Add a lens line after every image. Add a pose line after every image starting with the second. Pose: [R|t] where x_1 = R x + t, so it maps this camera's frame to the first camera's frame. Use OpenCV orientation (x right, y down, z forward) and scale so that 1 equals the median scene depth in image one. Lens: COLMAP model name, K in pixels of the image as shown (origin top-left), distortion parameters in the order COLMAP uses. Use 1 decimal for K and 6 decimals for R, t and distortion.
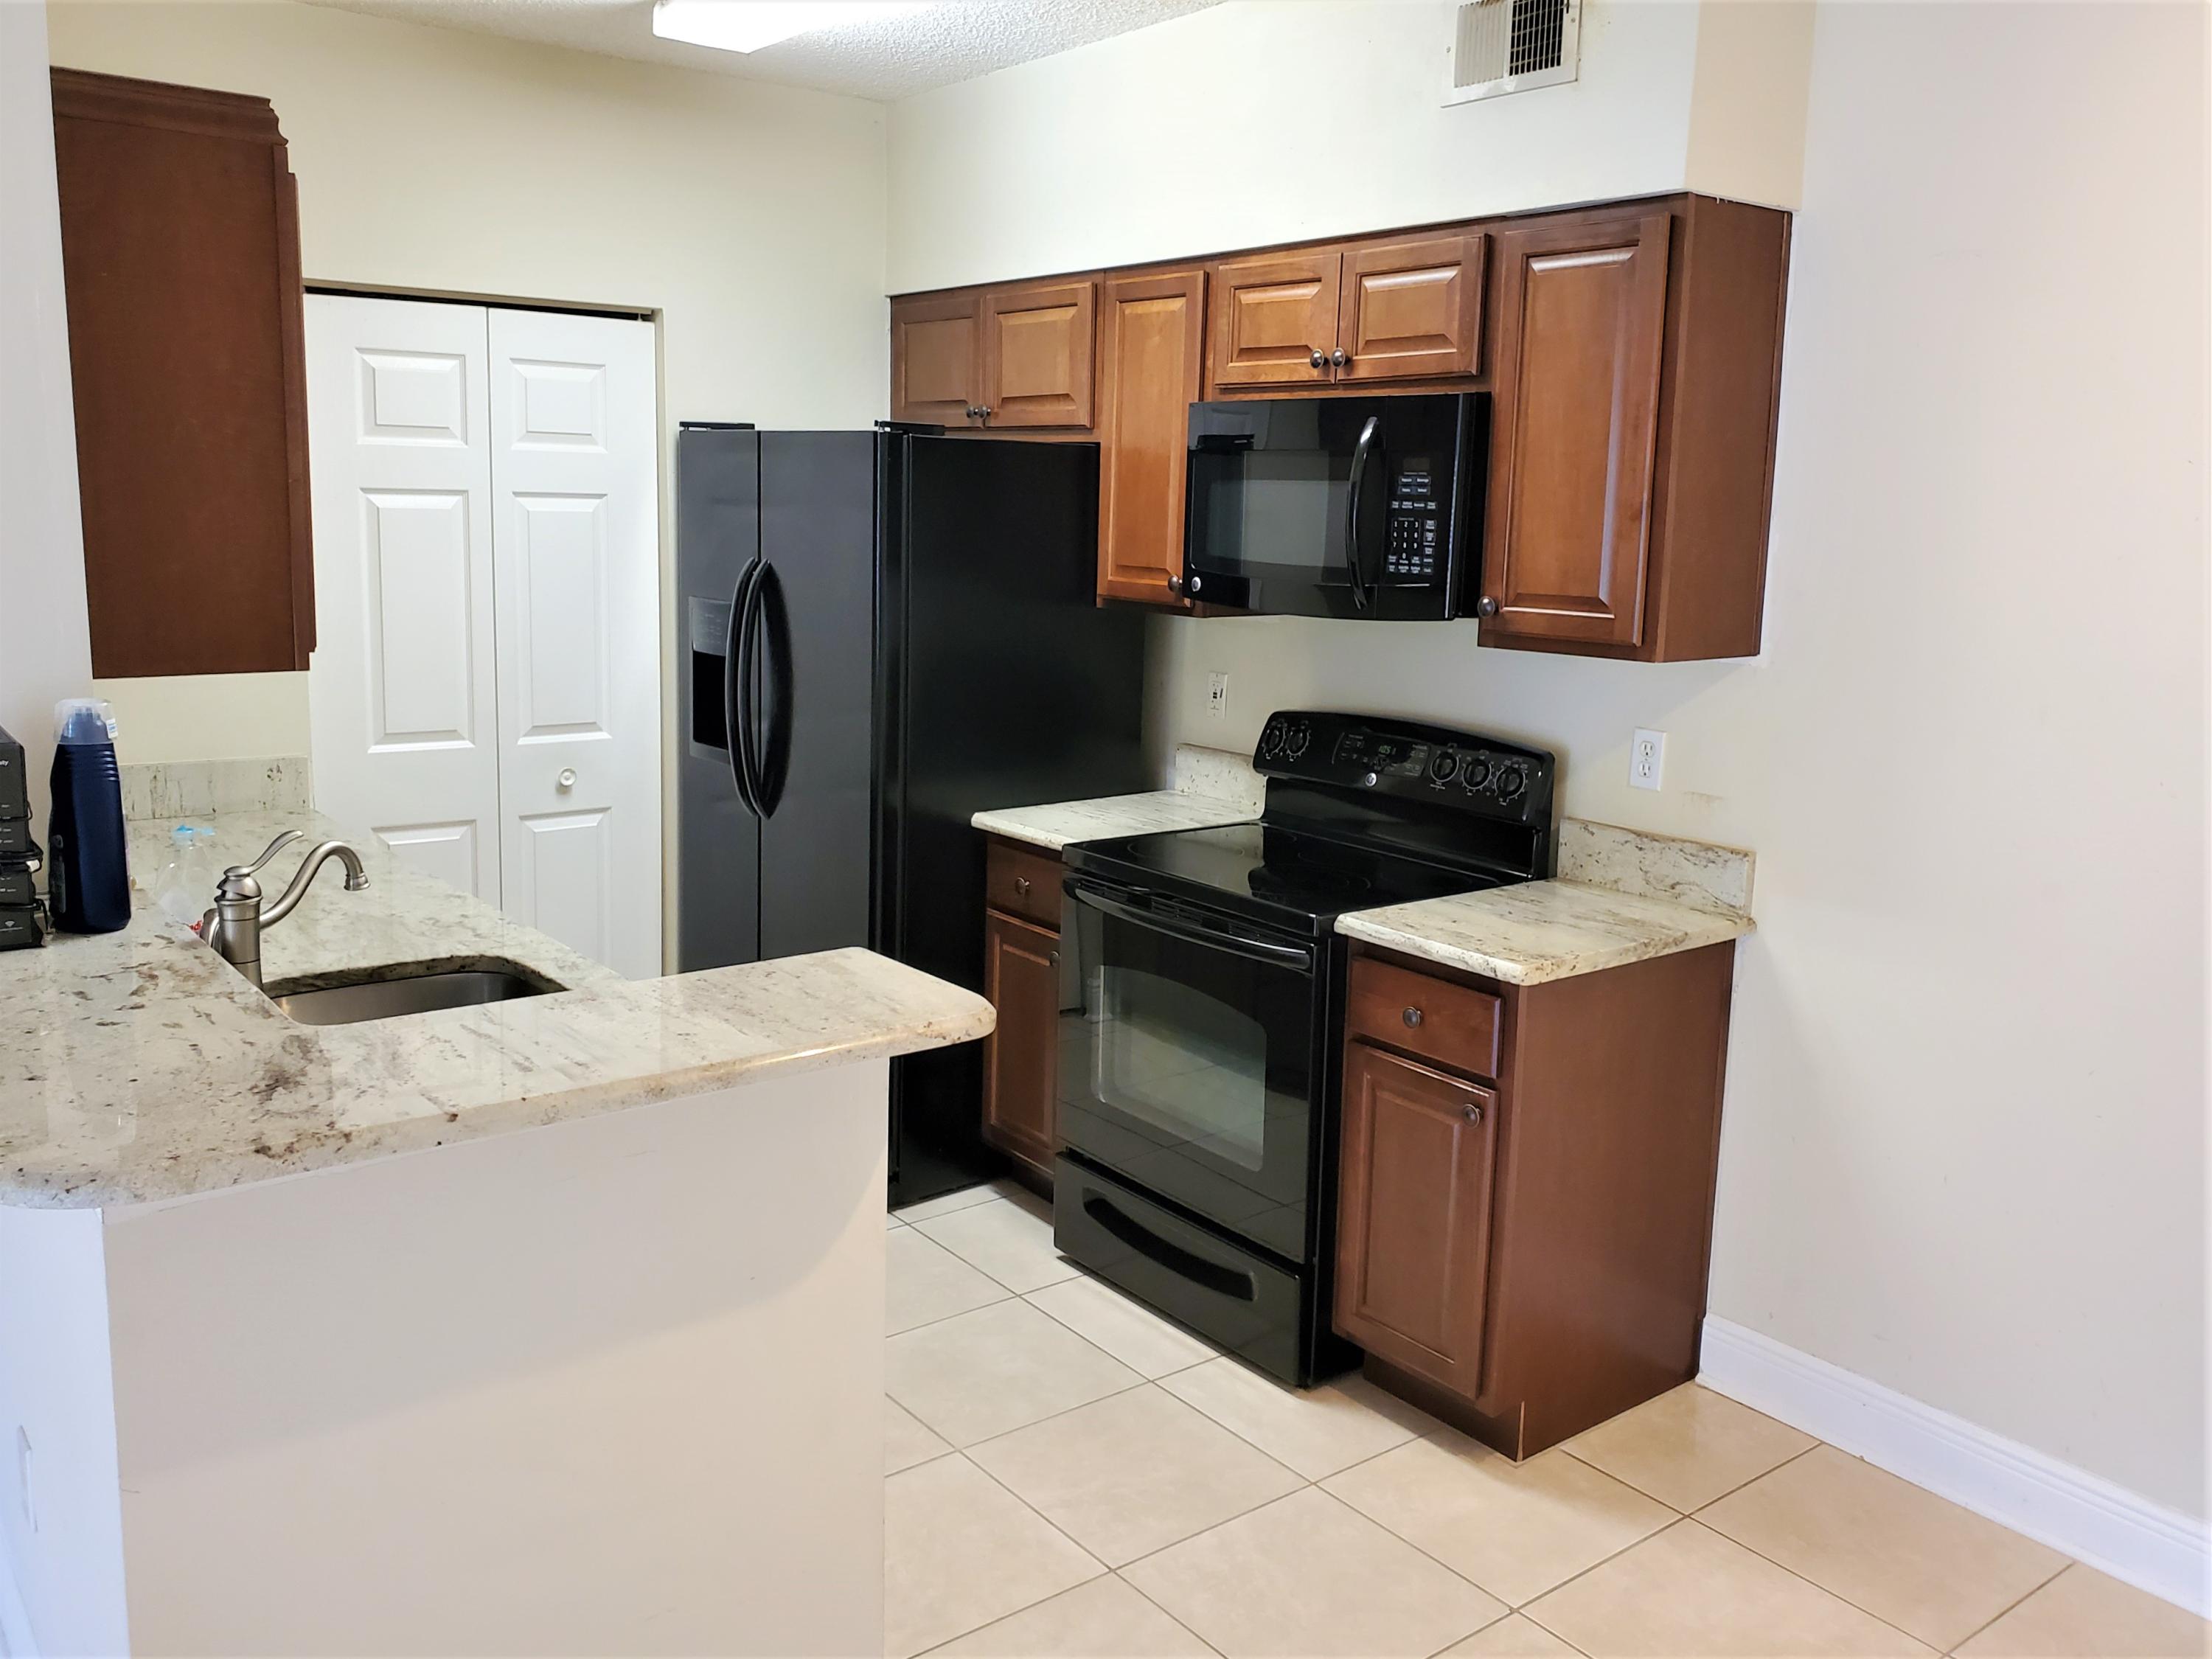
lens RADIAL K [[1765.0, 0, 1100.5], [0, 1765.0, 816.5], [0, 0, 1]] dist [-0.001208, -0.001803]
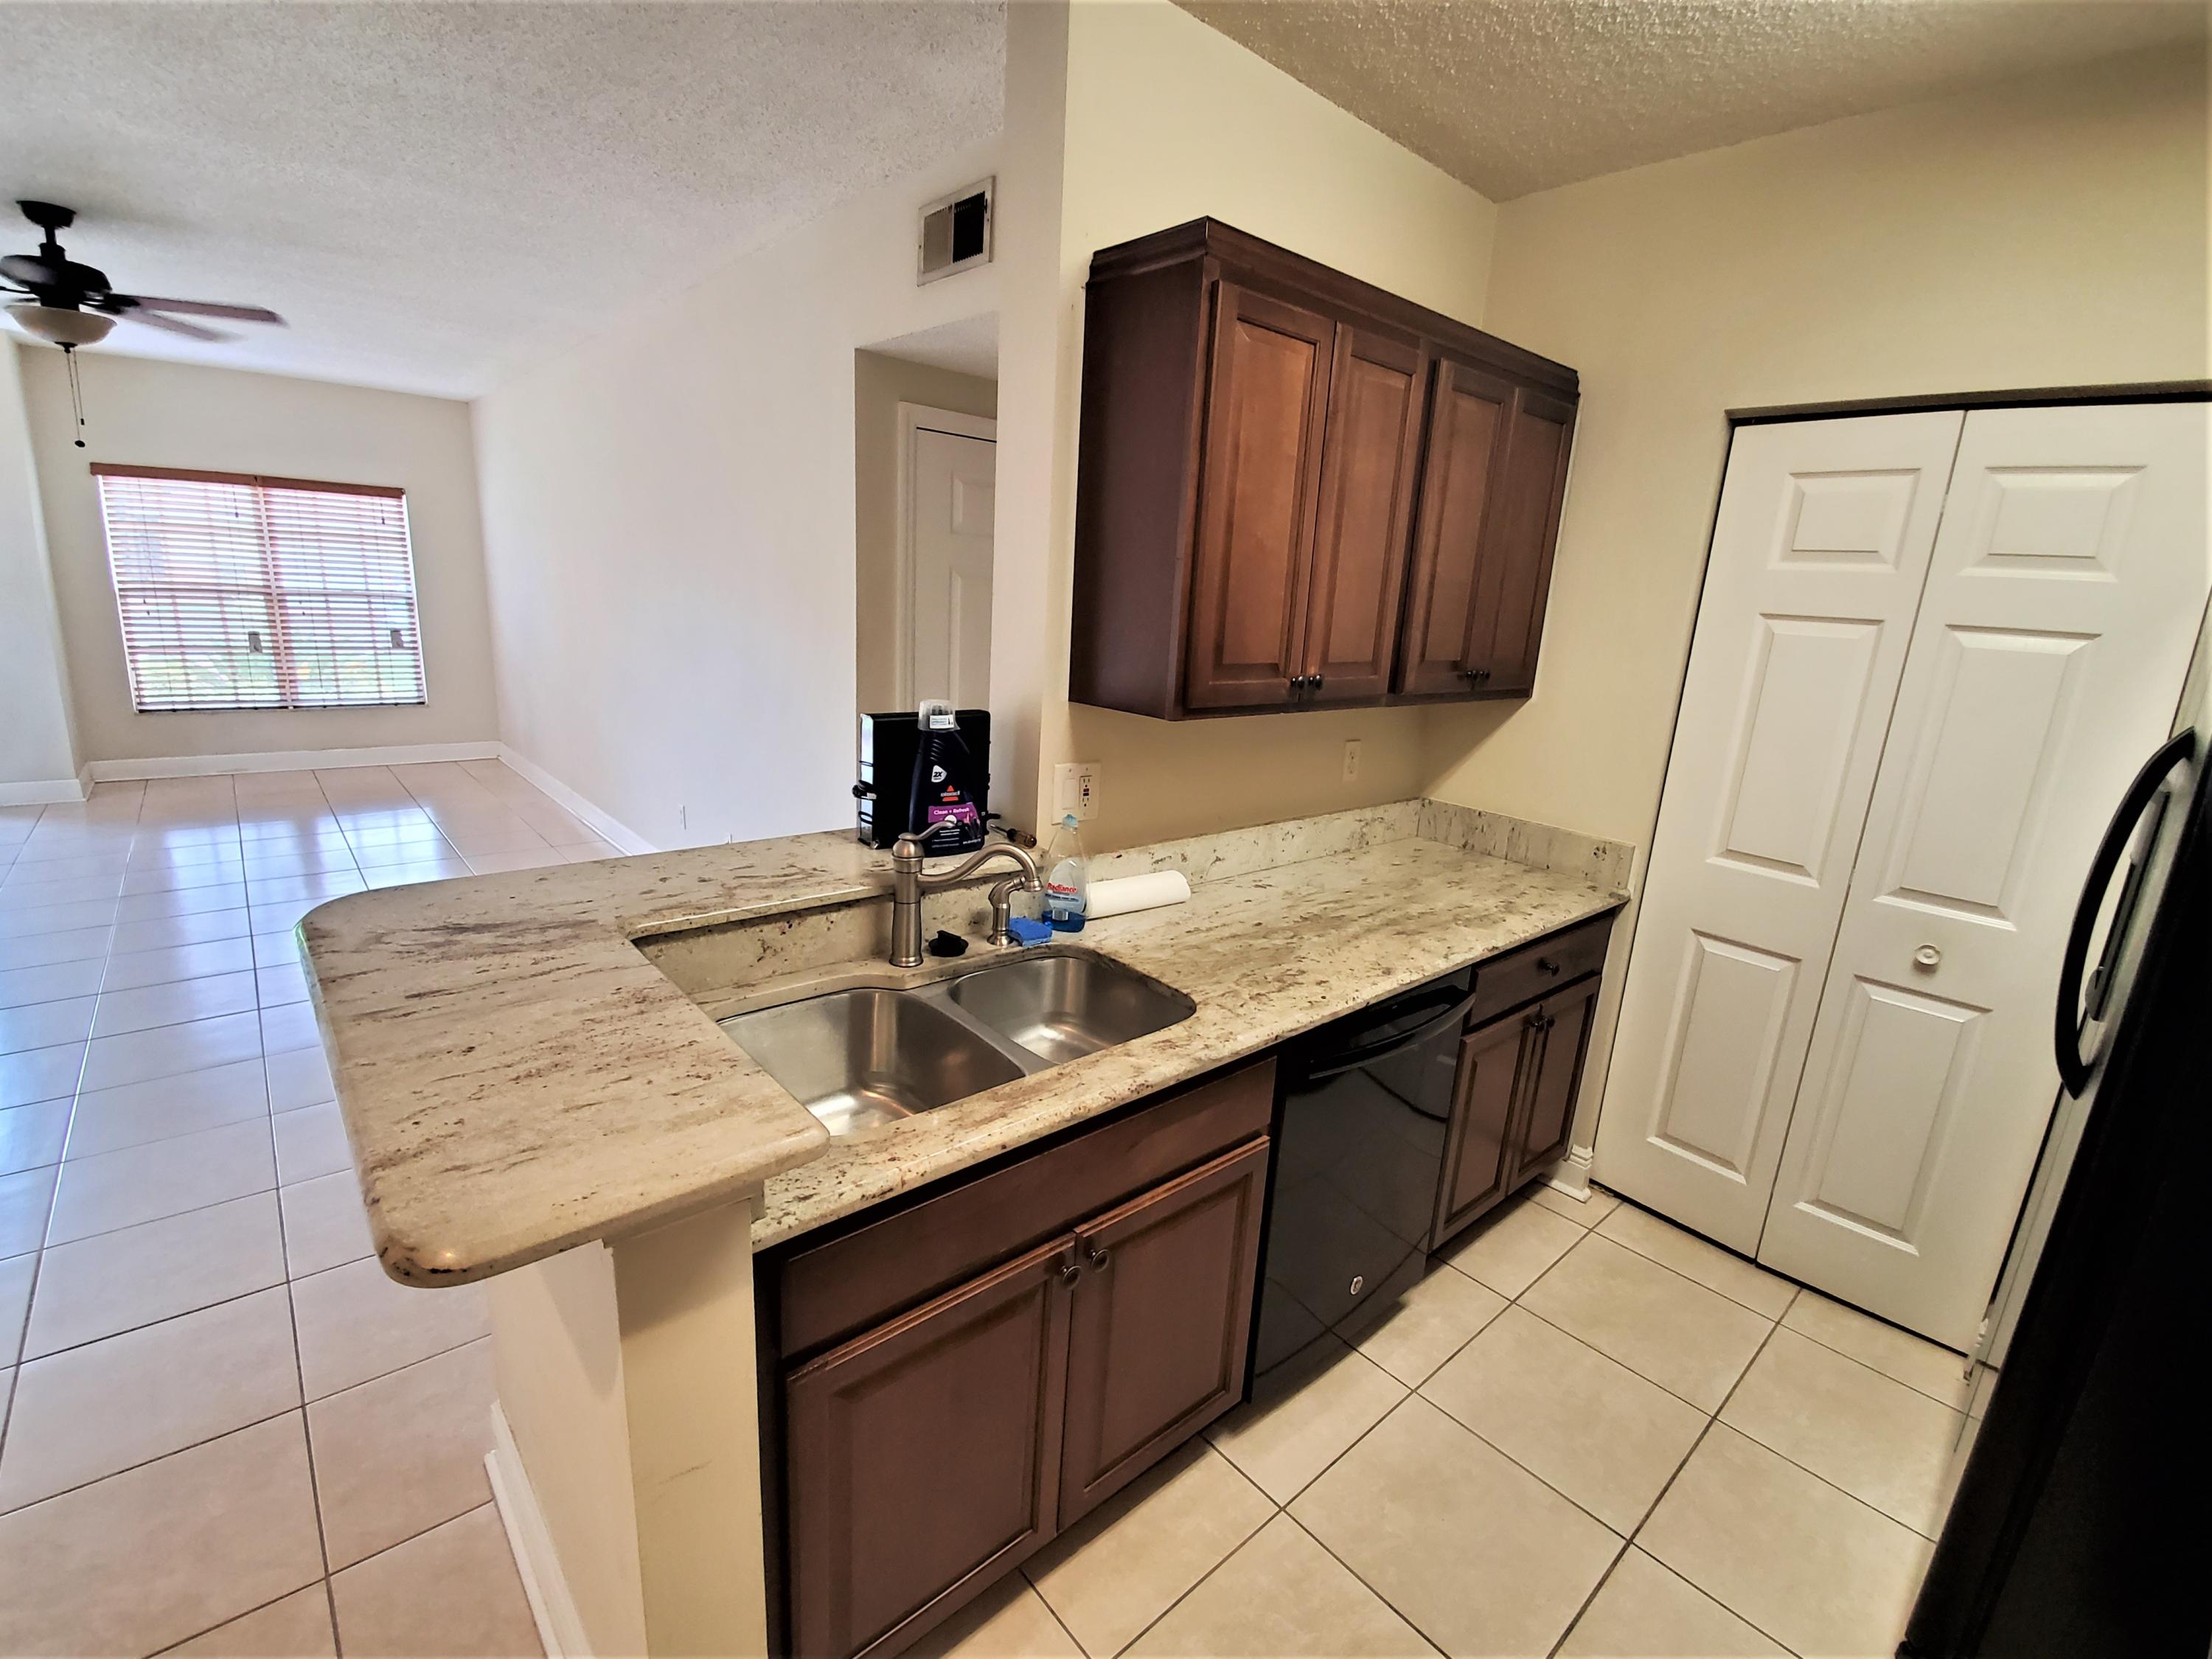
lens RADIAL K [[993.9, 0, 1107.8], [0, 993.9, 829.6], [0, 0, 1]] dist [0.001899, 0.000125]
pose [[0.075746, 0.221770, -0.972153, 0.132126], [-0.239548, 0.950448, 0.198154, -0.081933], [0.967925, 0.217867, 0.125117, 0.534221]]
